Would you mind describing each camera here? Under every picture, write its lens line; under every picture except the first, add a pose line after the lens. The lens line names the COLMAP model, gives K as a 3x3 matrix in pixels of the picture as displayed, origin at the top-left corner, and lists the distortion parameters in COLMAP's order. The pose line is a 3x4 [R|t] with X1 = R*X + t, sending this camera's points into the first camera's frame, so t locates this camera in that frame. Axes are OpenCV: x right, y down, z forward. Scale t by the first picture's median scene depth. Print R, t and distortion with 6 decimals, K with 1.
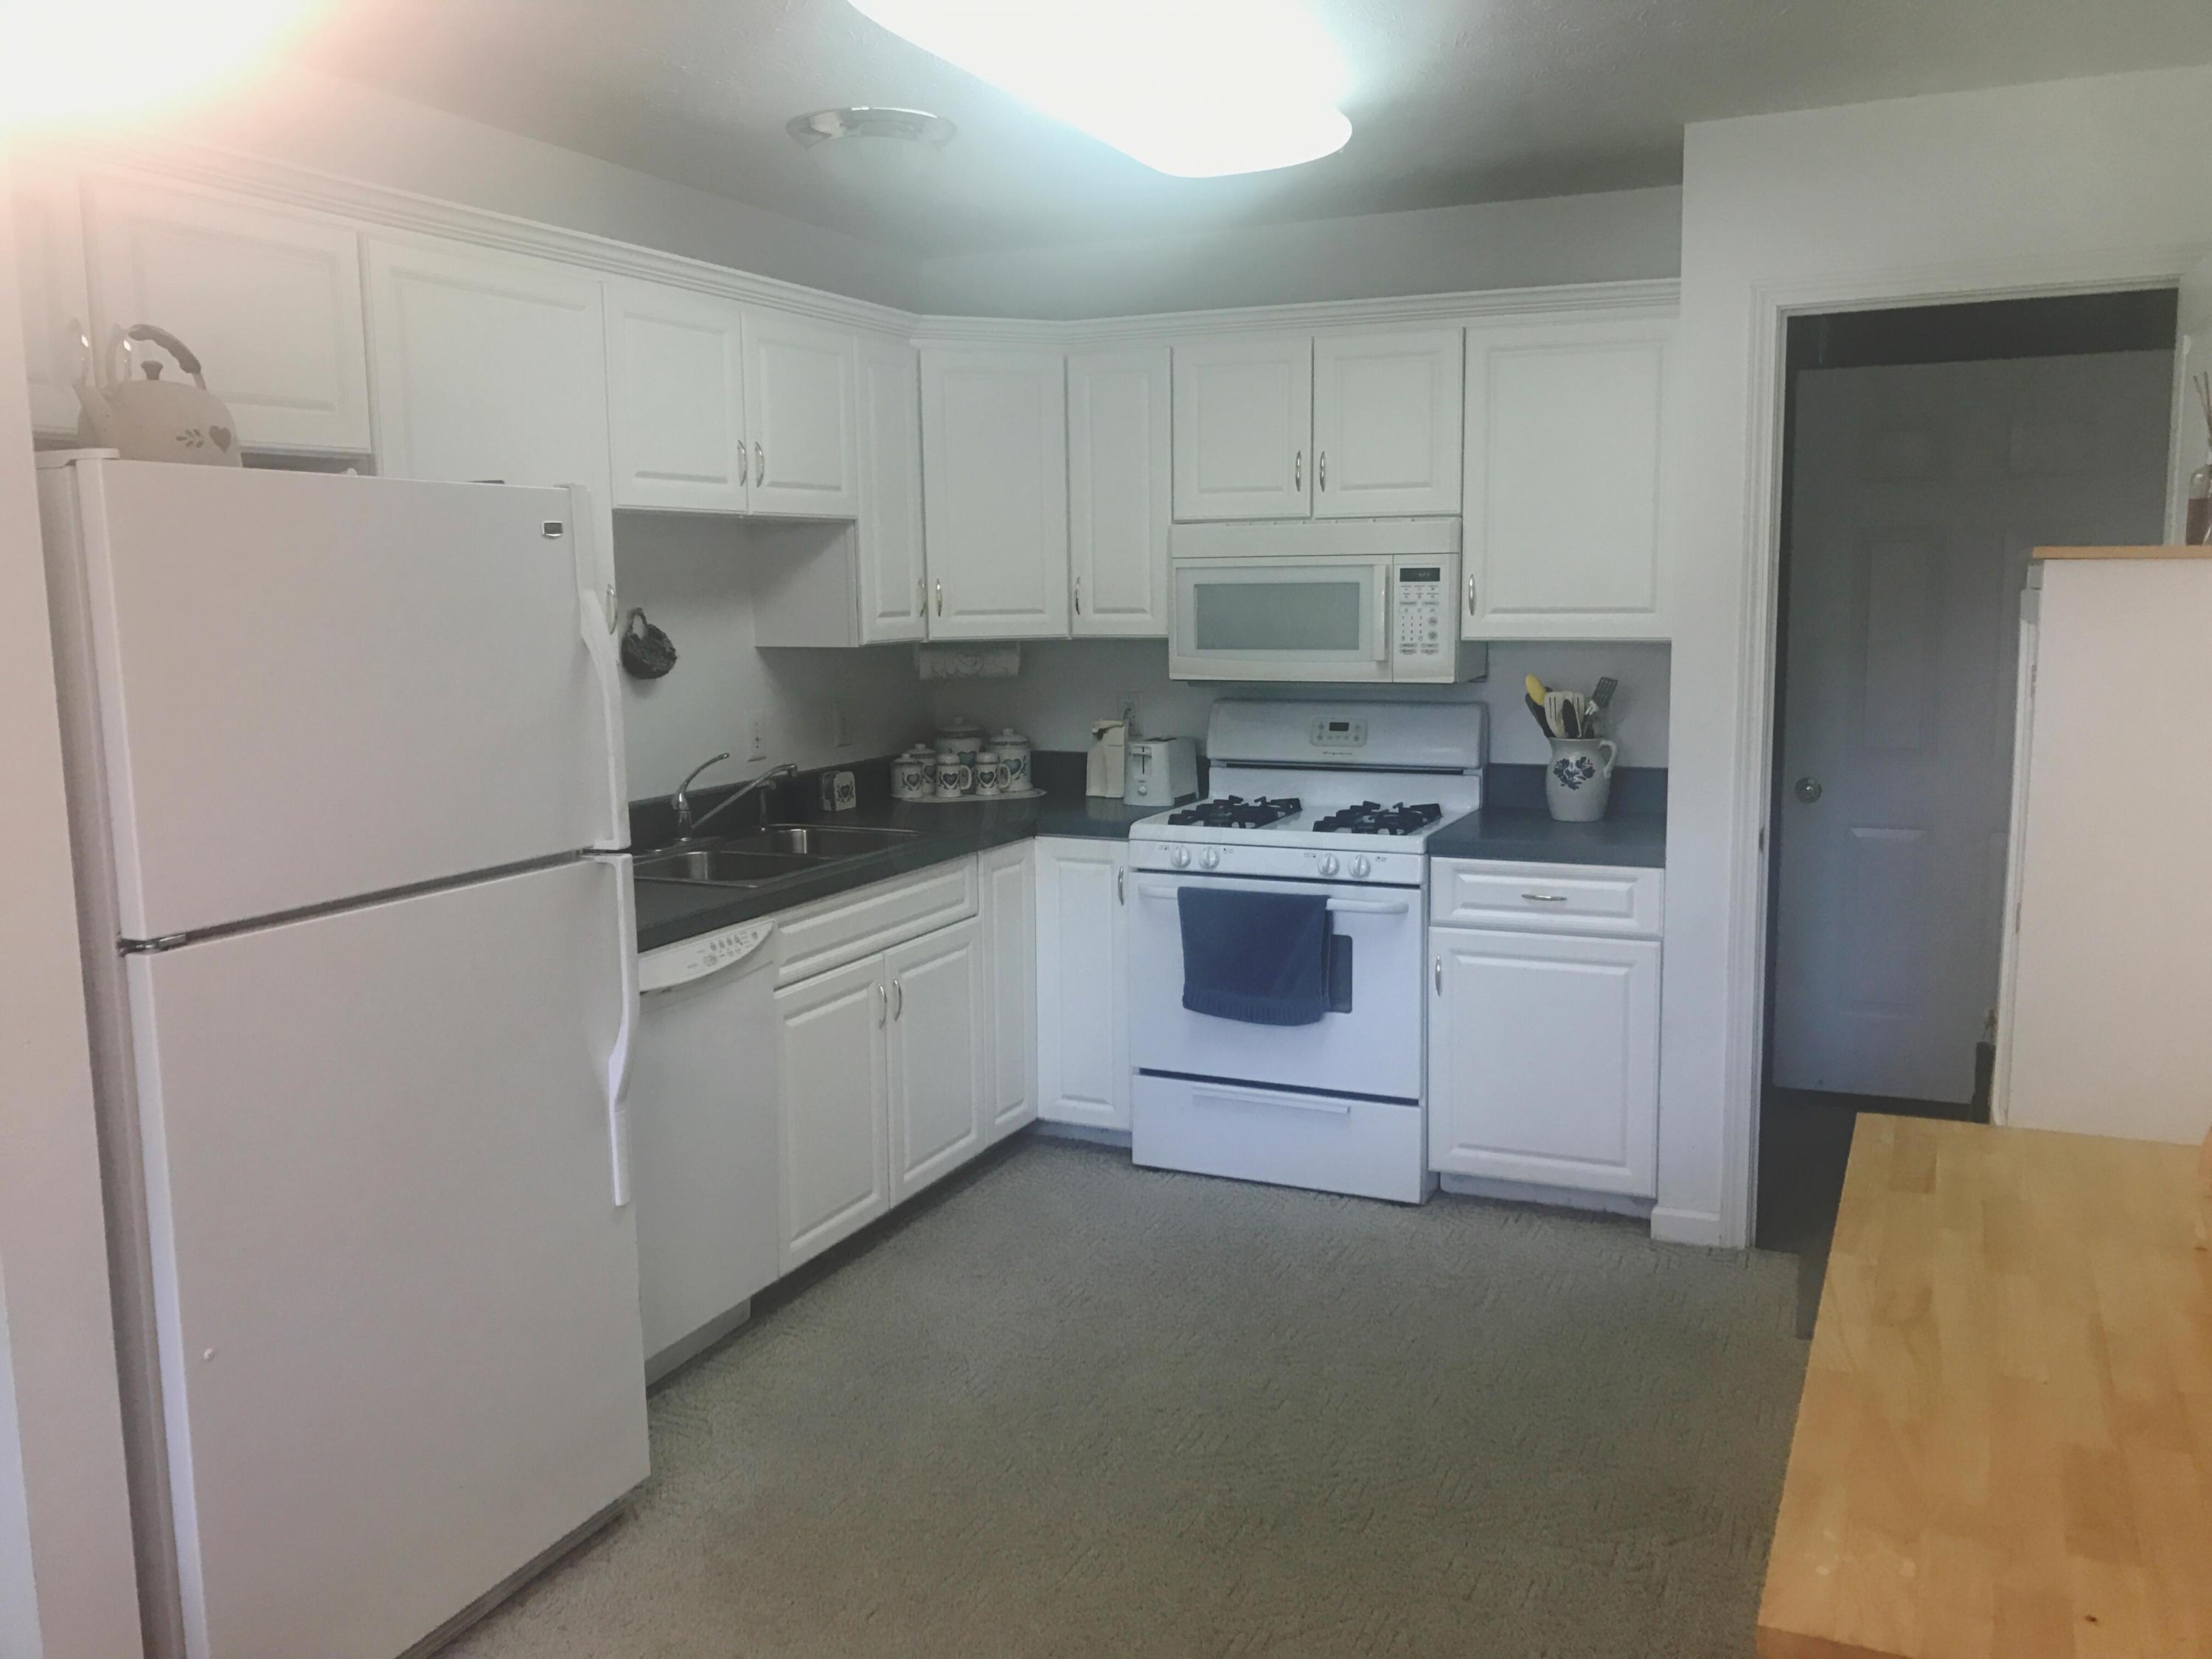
lens RADIAL K [[1791.5, 0, 1108.3], [0, 1791.5, 822.5], [0, 0, 1]] dist [0.062211, -0.055946]
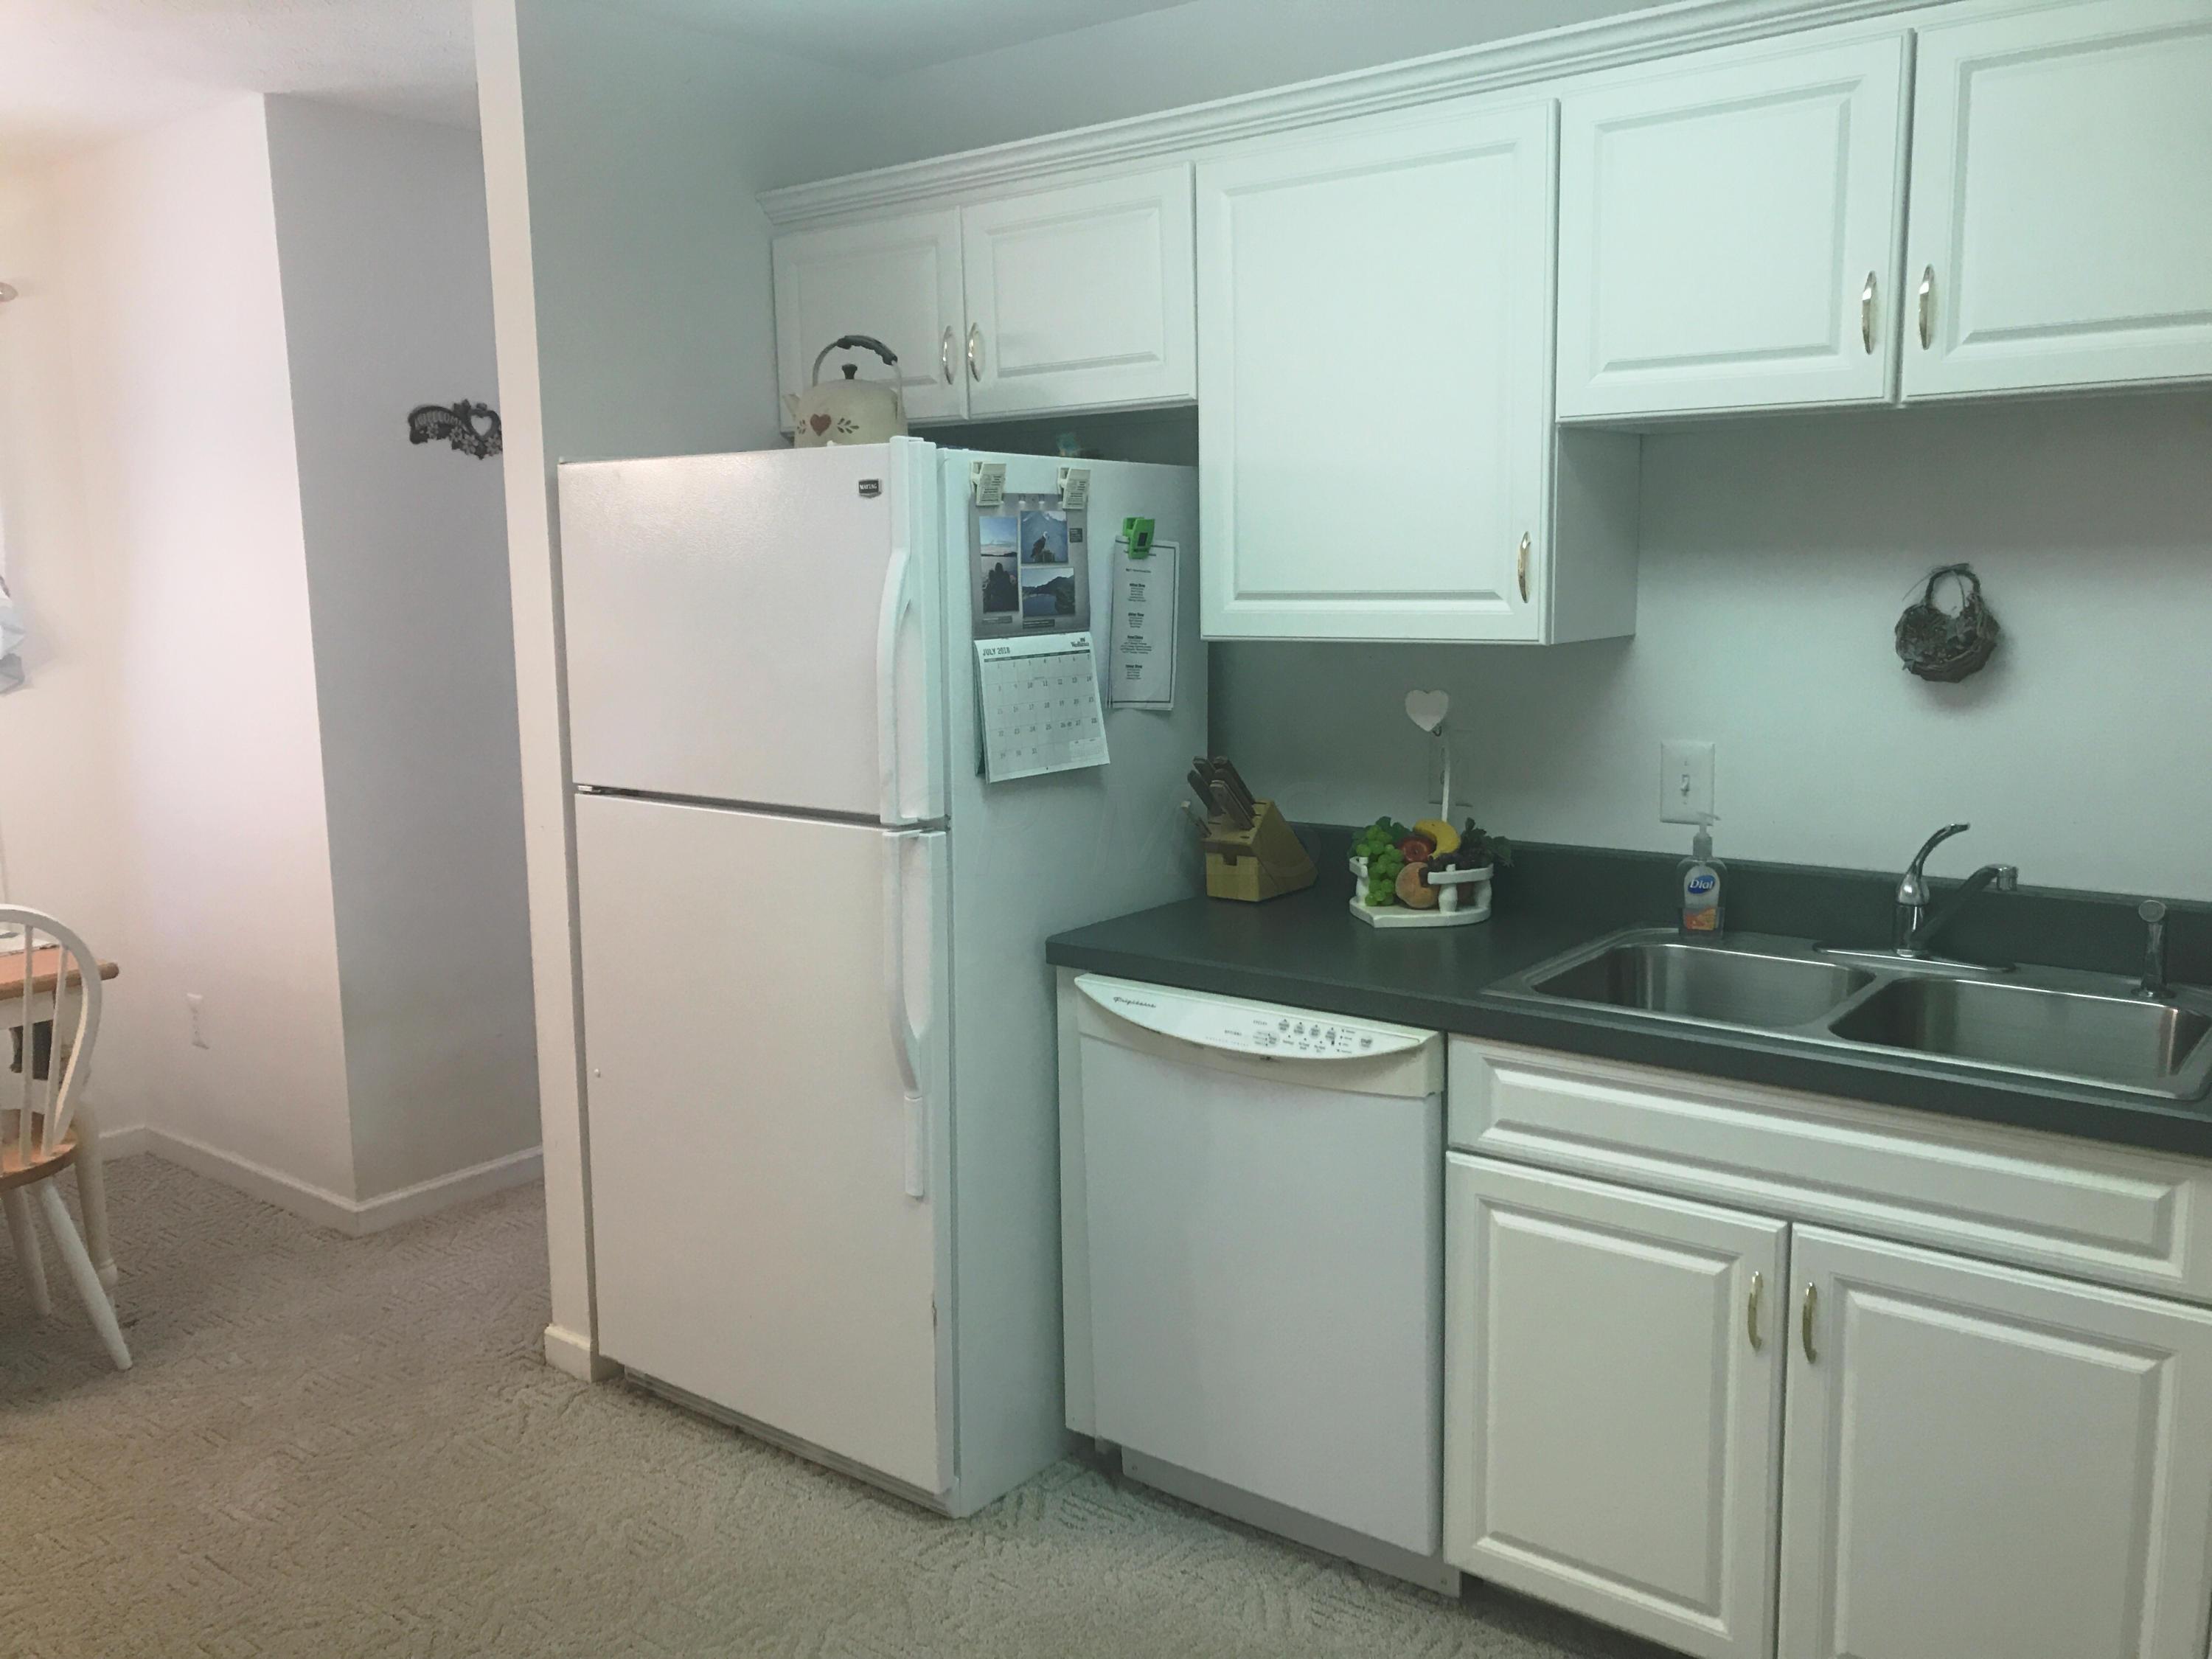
lens RADIAL K [[1791.5, 0, 1031.1], [0, 1791.5, 803.4], [0, 0, 1]] dist [0.062211, -0.055946]
pose [[-0.242309, 0.158182, -0.957217, 0.508381], [-0.111872, 0.975483, 0.189520, -0.151720], [0.963728, 0.153009, -0.218673, 1.060467]]
